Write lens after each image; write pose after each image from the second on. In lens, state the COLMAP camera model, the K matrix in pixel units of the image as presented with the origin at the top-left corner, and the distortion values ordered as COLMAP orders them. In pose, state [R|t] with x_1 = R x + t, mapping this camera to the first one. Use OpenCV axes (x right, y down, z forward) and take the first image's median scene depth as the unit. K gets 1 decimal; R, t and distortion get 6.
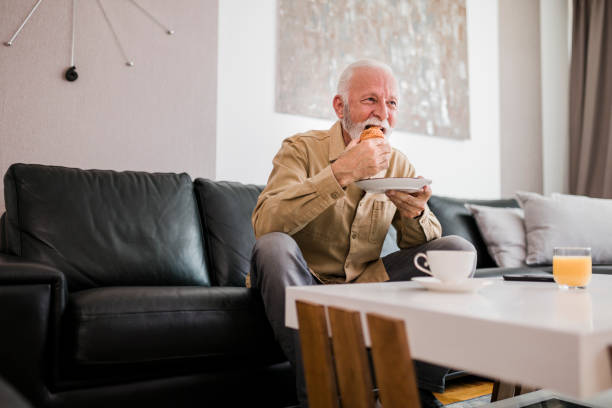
lens RADIAL K [[611.0, 0, 306.0], [0, 611.0, 204.0], [0, 0, 1]] dist [0.003970, 0.008147]
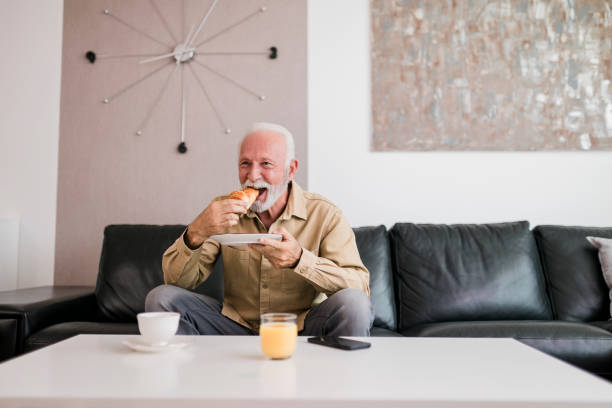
lens RADIAL K [[611.0, 0, 306.0], [0, 611.0, 204.0], [0, 0, 1]] dist [0.003970, 0.008147]
pose [[0.779400, -0.051747, -0.624385, 0.454785], [0.041388, 0.998659, -0.031102, -0.031033], [0.625158, -0.001601, 0.780497, 0.111418]]
